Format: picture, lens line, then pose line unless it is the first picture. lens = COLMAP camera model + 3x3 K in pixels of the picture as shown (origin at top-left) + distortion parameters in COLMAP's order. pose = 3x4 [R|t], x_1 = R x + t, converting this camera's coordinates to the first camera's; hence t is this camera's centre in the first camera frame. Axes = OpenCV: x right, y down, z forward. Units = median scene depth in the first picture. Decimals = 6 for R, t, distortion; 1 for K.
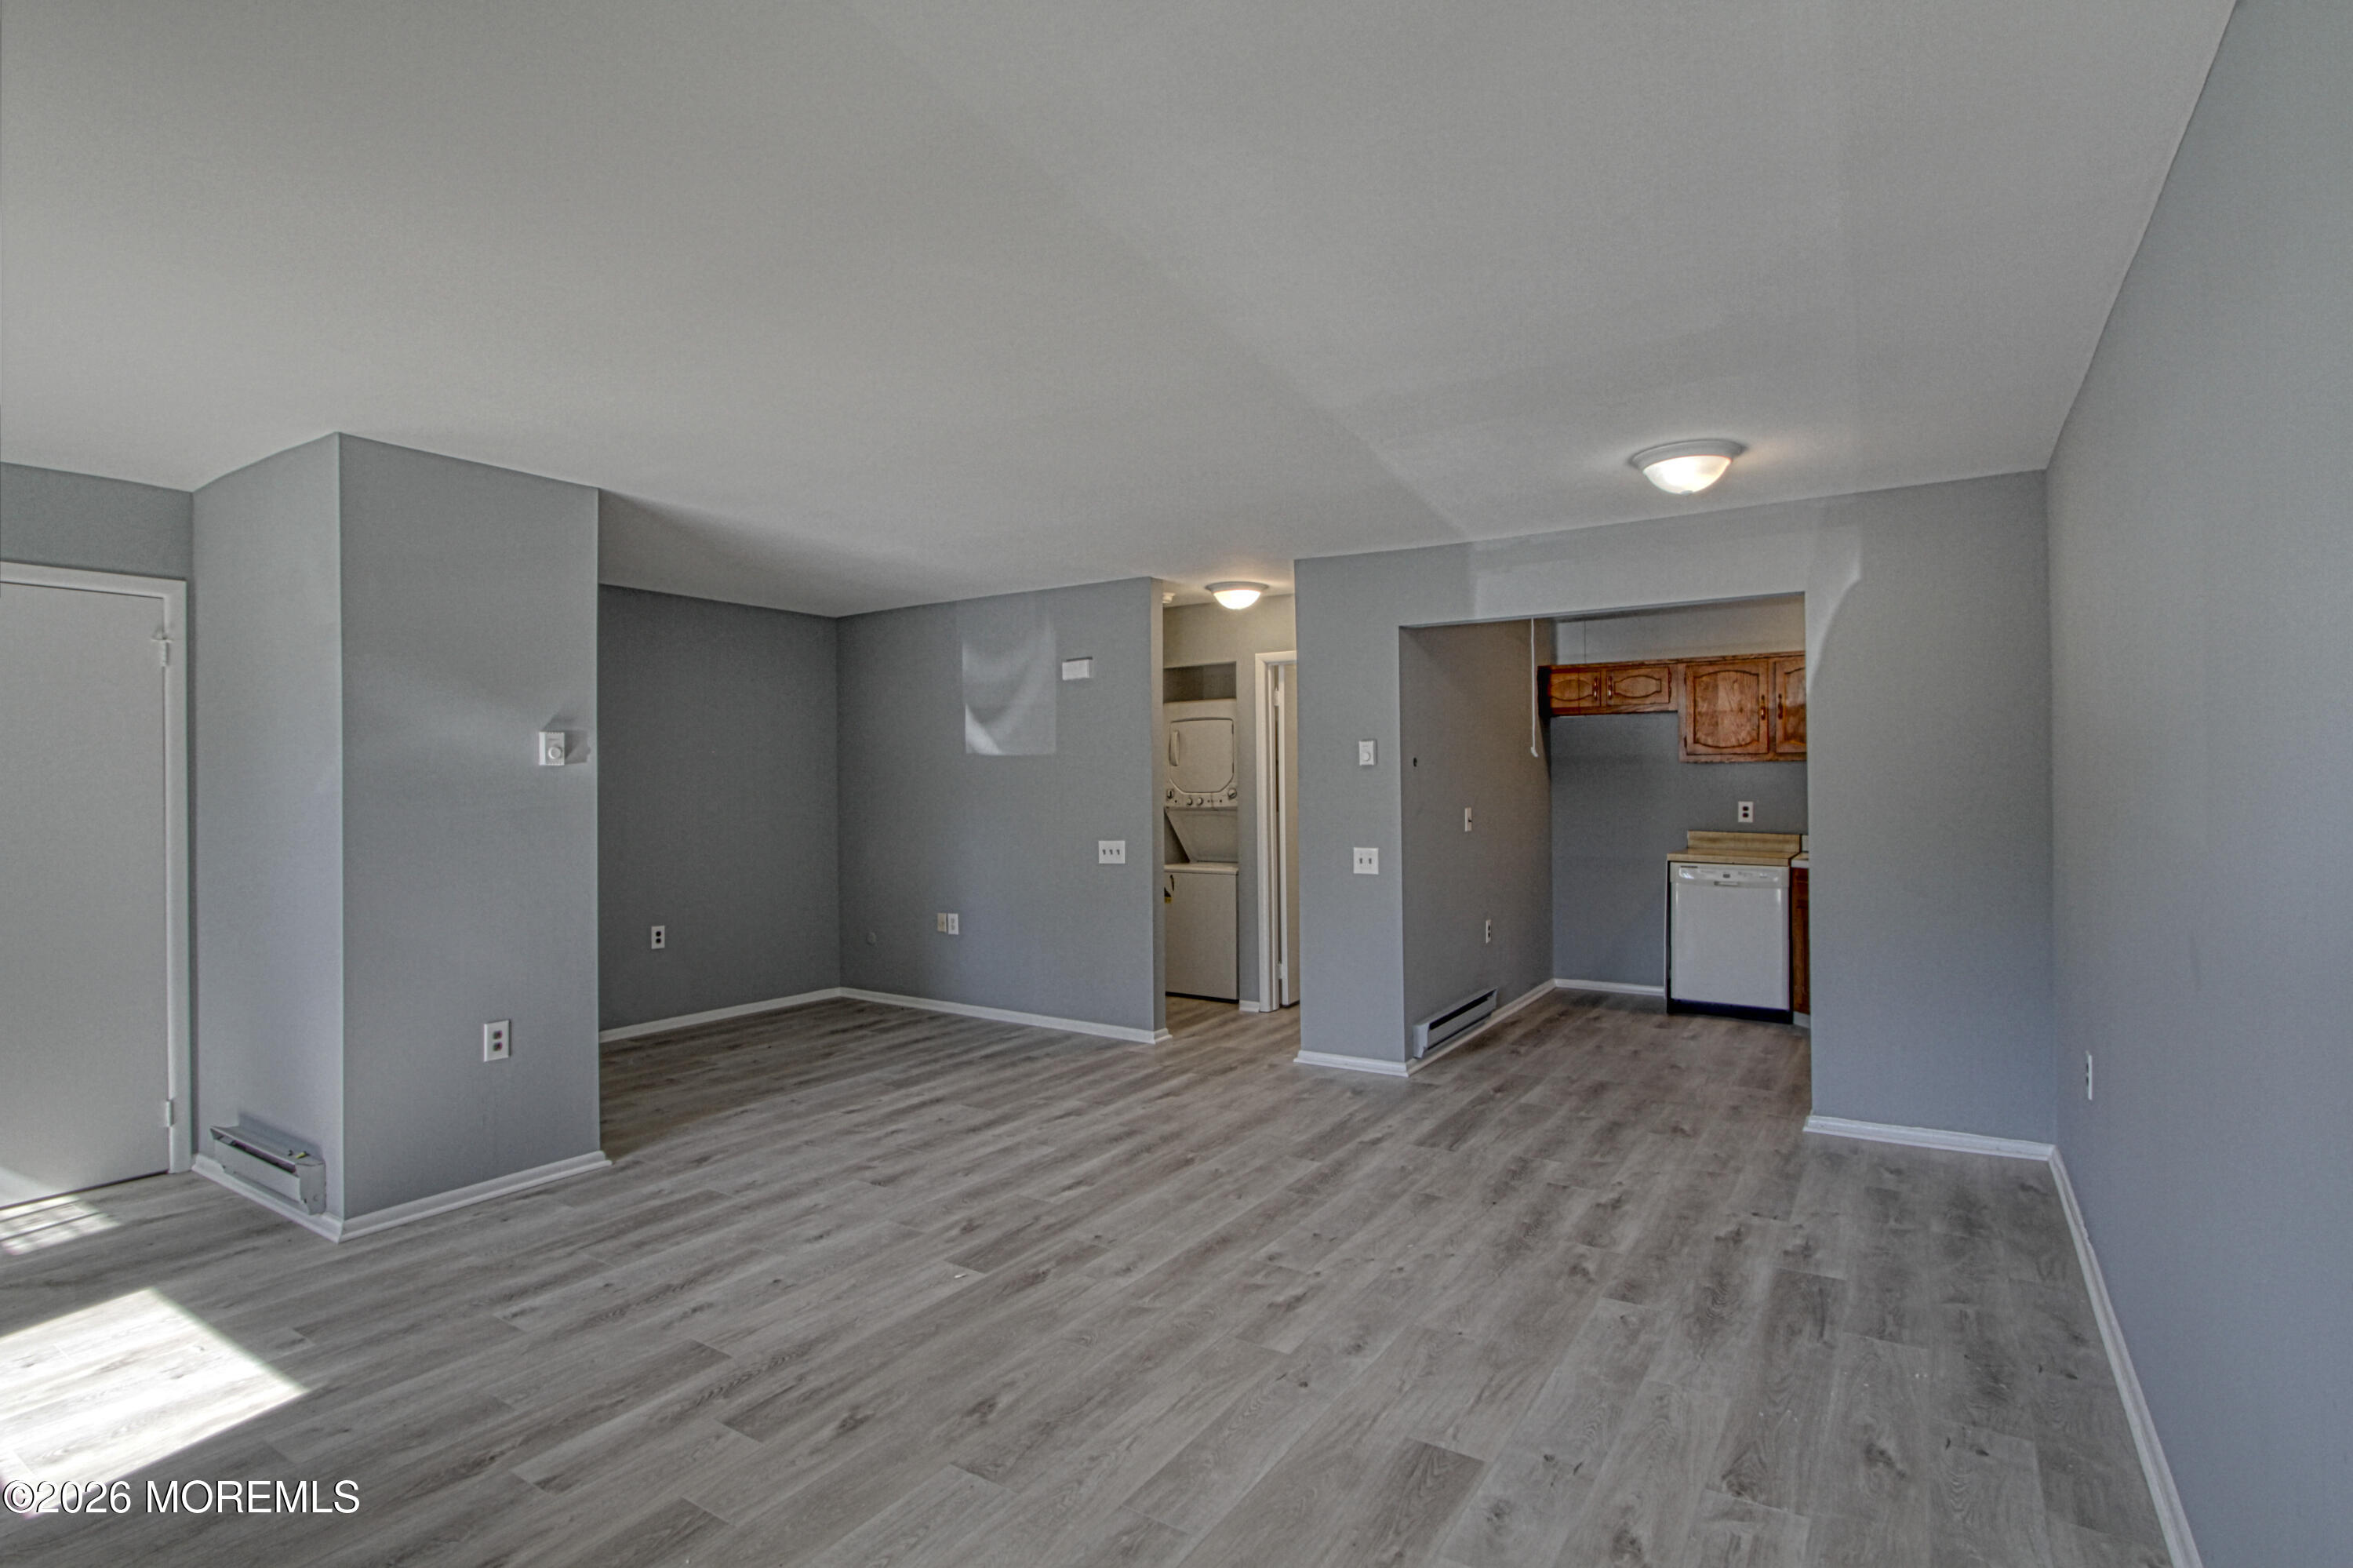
lens RADIAL K [[1164.5, 0, 1145.1], [0, 1164.5, 782.1], [0, 0, 1]] dist [-0.017091, 0.000256]
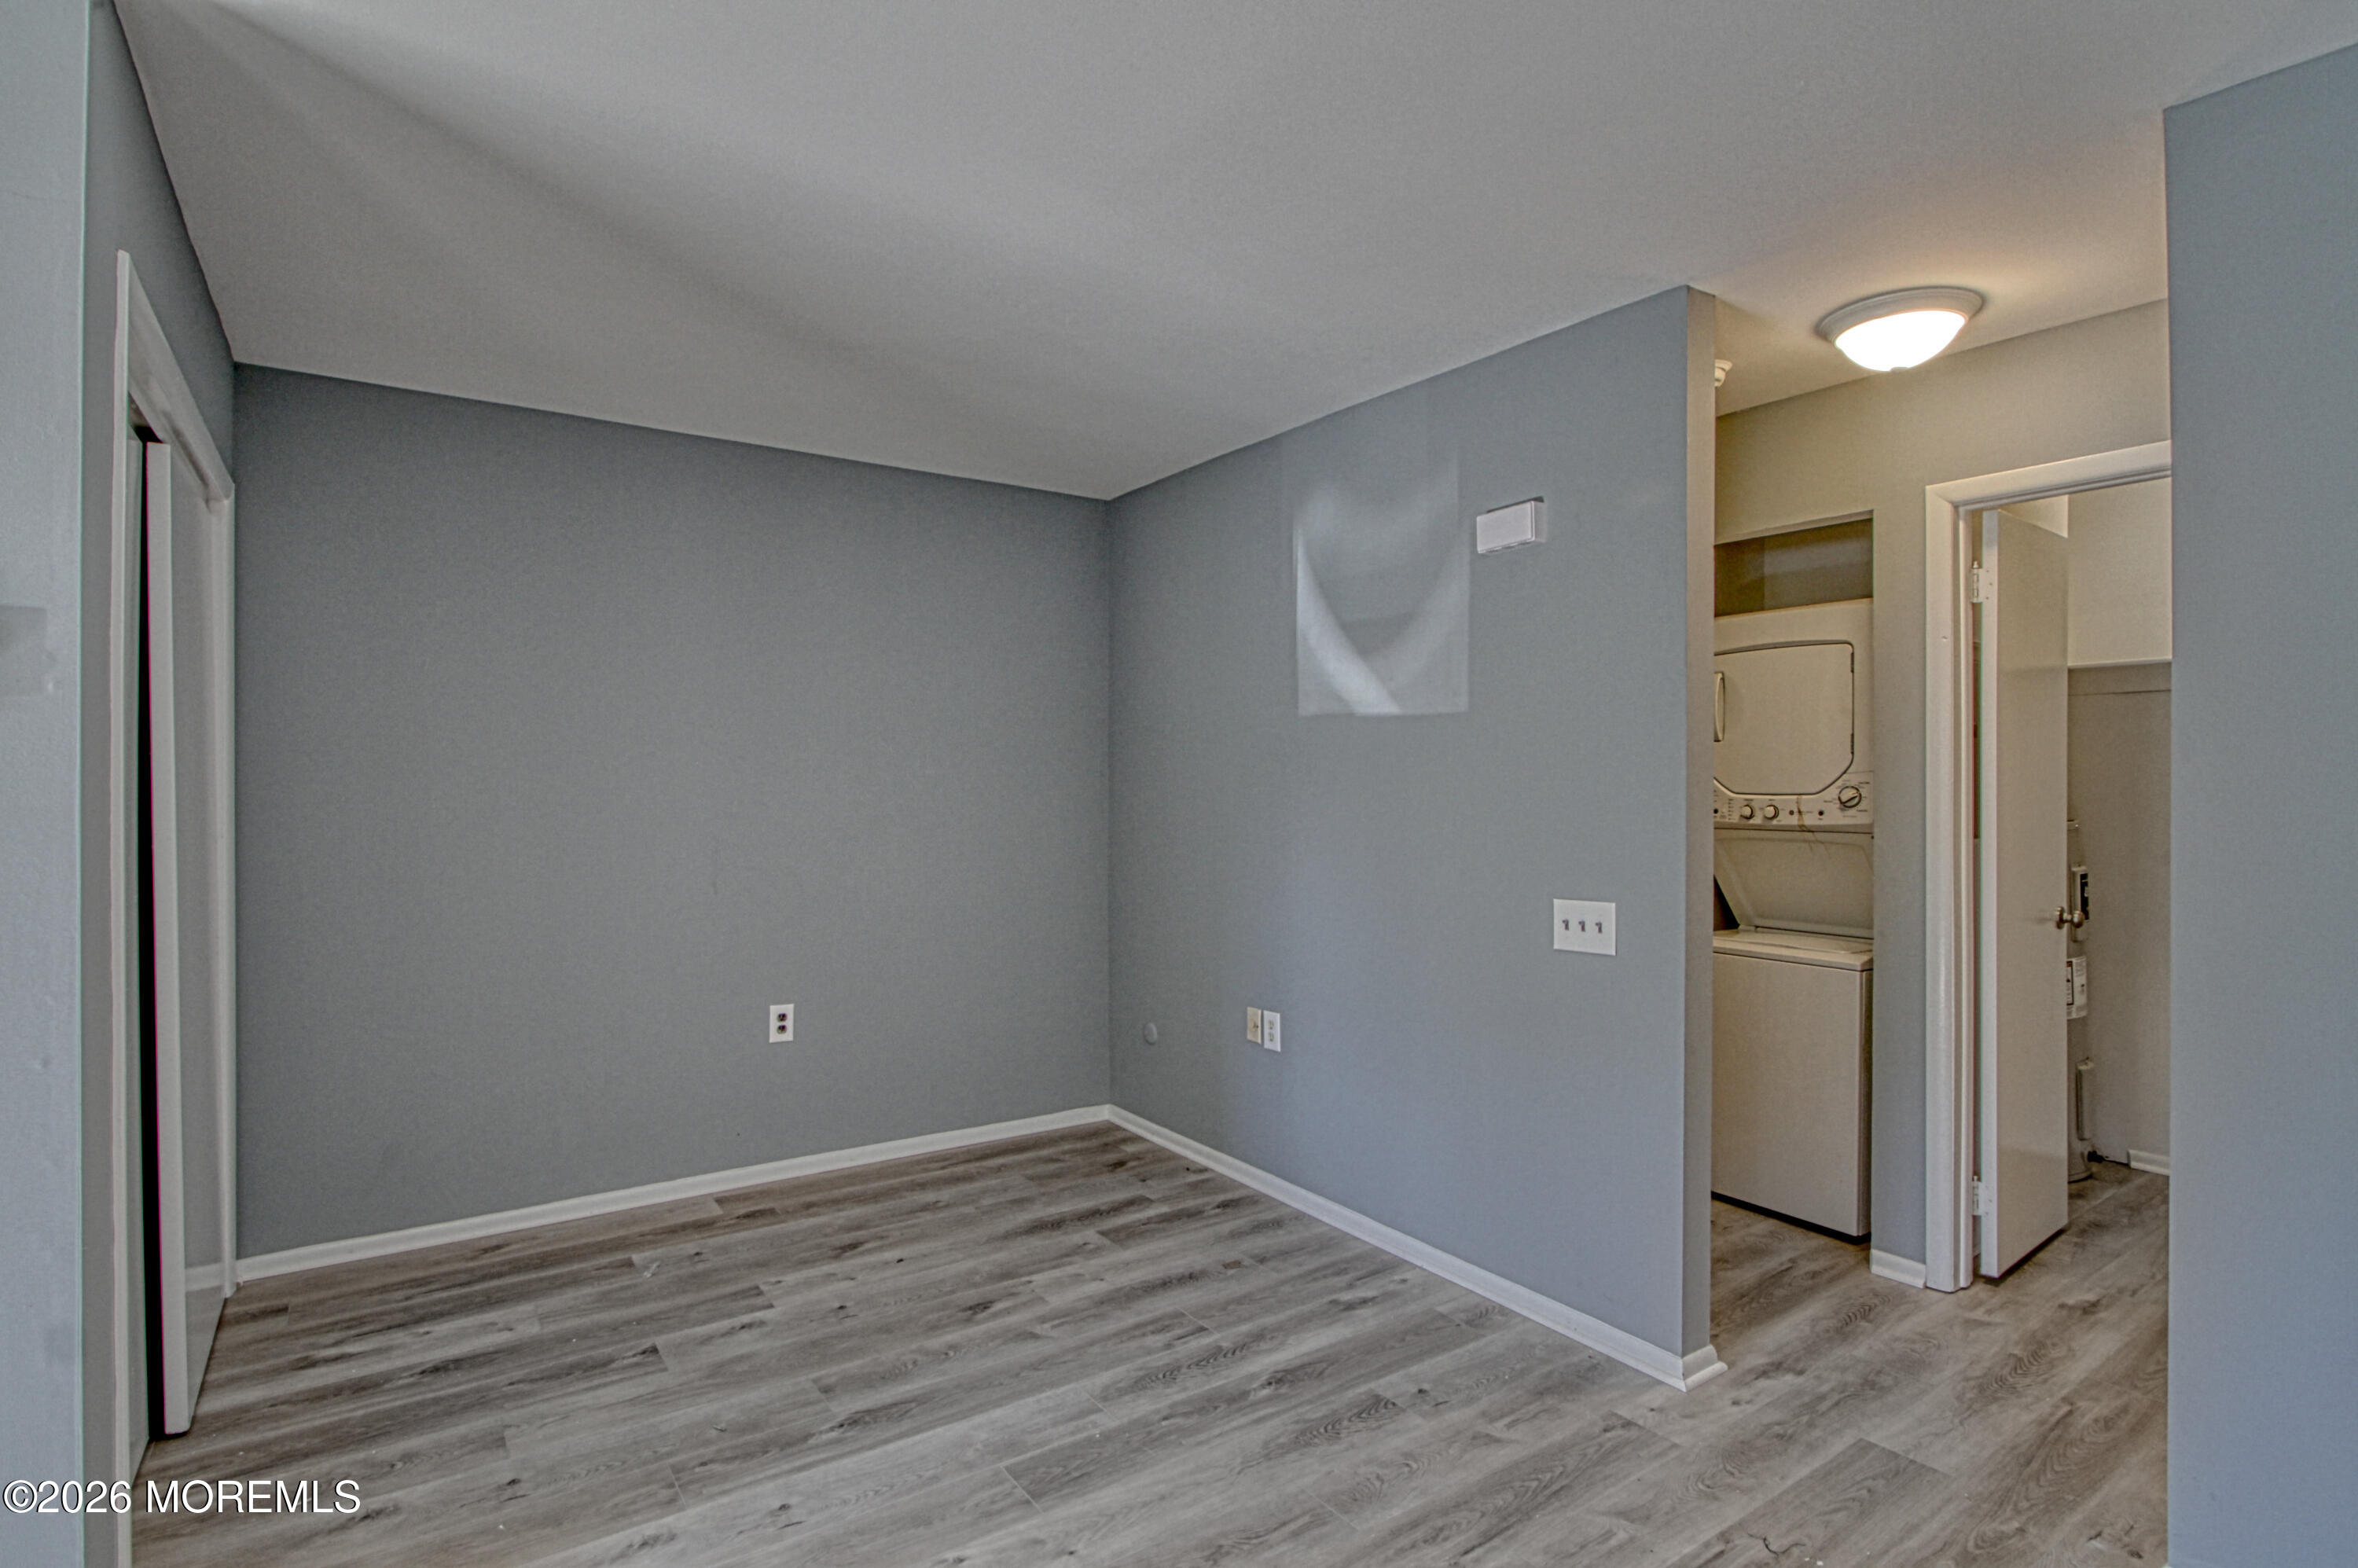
lens RADIAL K [[1117.7, 0, 1191.4], [0, 1117.7, 791.4], [0, 0, 1]] dist [-0.014844, 0.000003]
pose [[0.934882, 0.012554, -0.354736, -0.027286], [-0.009565, 0.999902, 0.010176, 0.008645], [0.354830, -0.006120, 0.934911, 0.813050]]
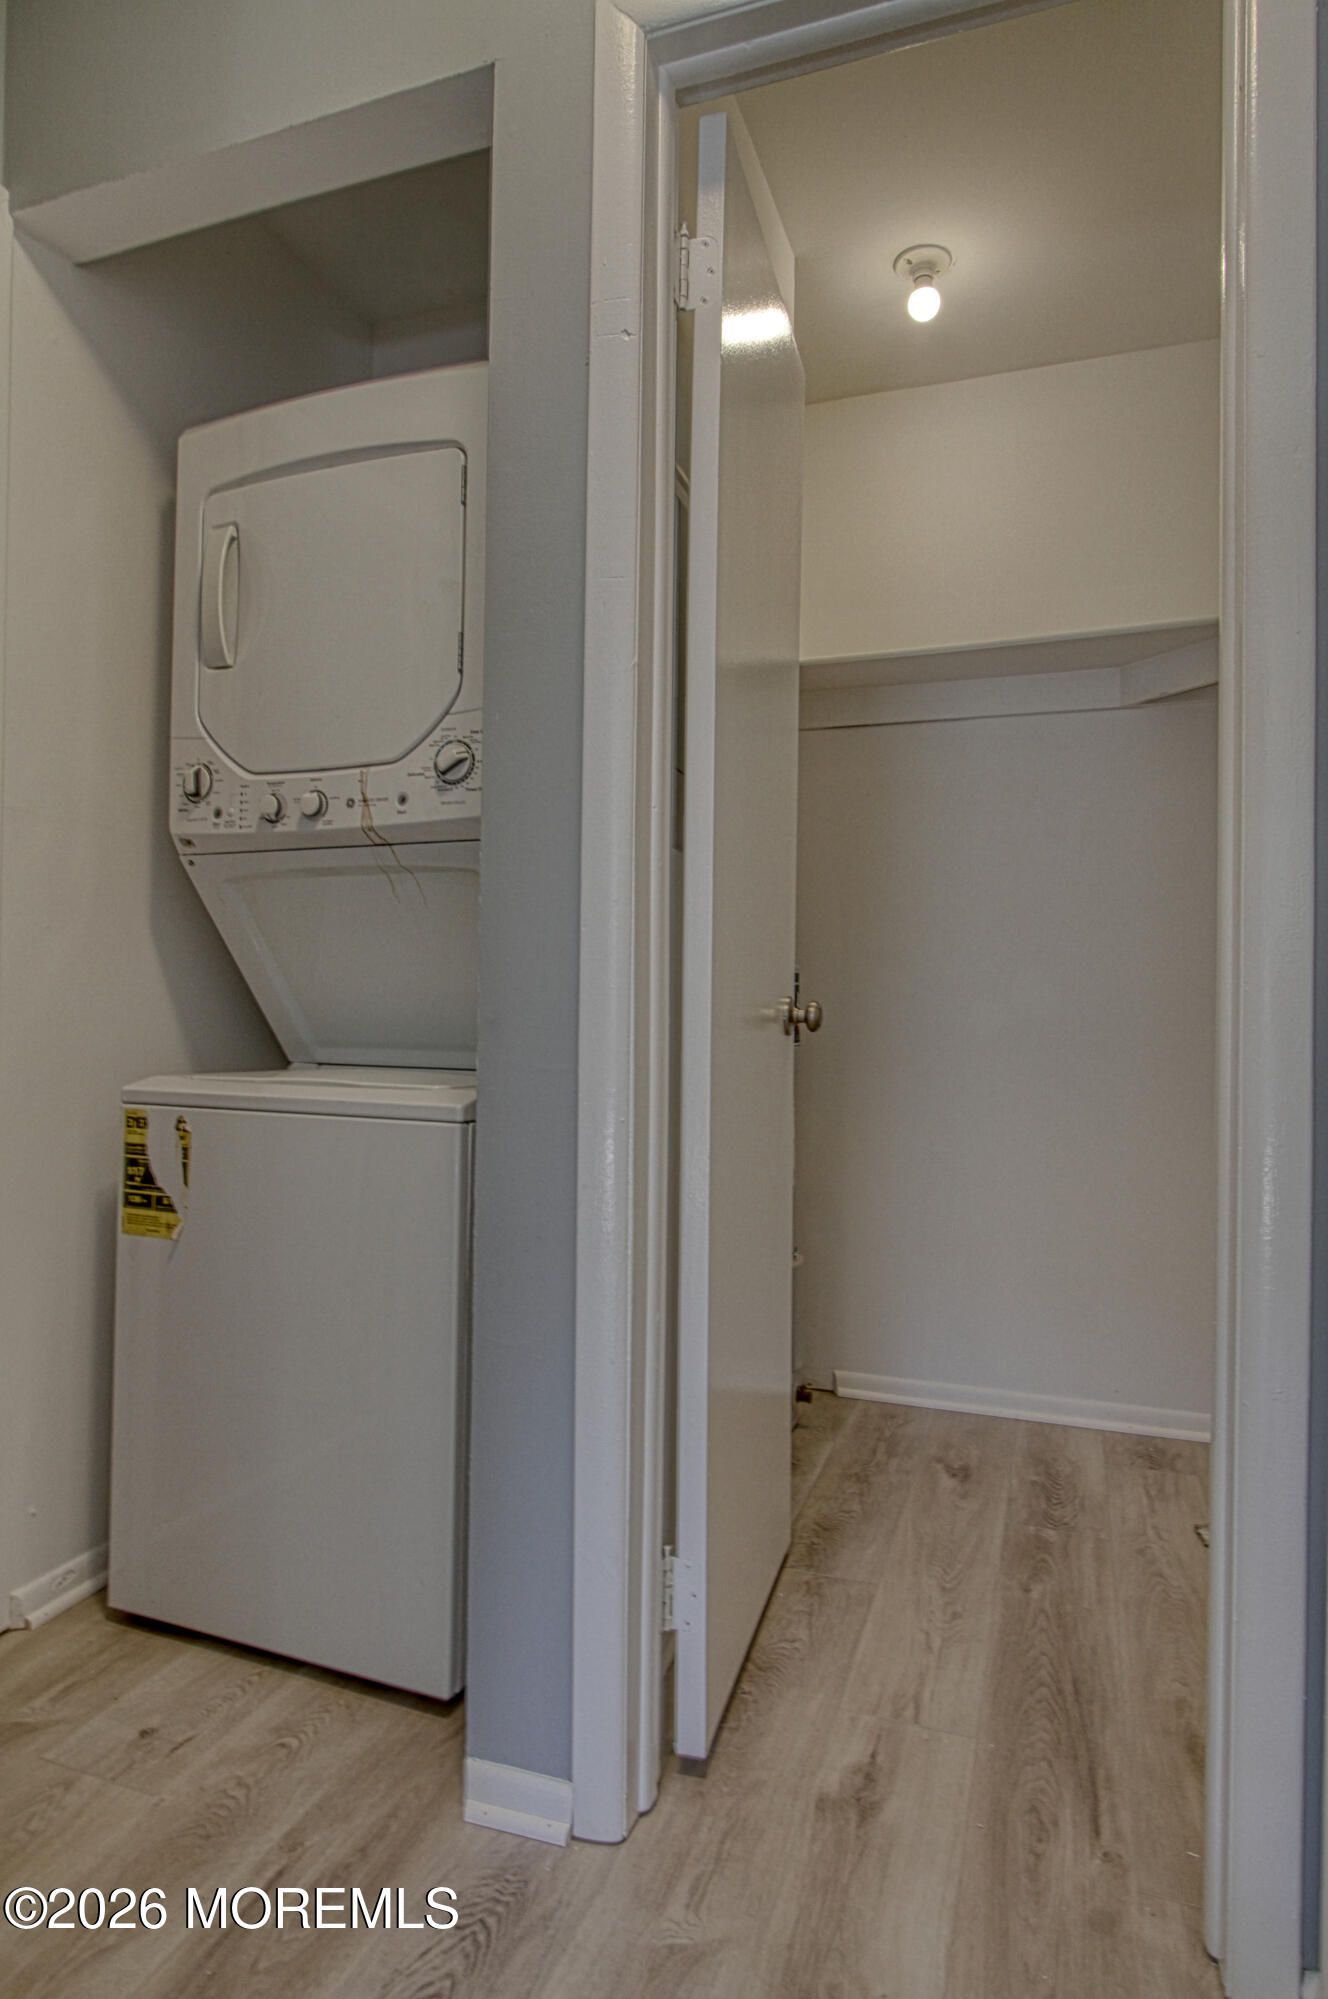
lens RADIAL K [[1166.5, 0, 650.3], [0, 1166.5, 1010.8], [0, 0, 1]] dist [-0.004119, 0.000067]
pose [[0.967152, 0.025303, 0.252937, 0.094497], [-0.027593, 0.999604, 0.005507, 0.095312], [-0.252698, -0.012305, 0.967467, 1.309865]]
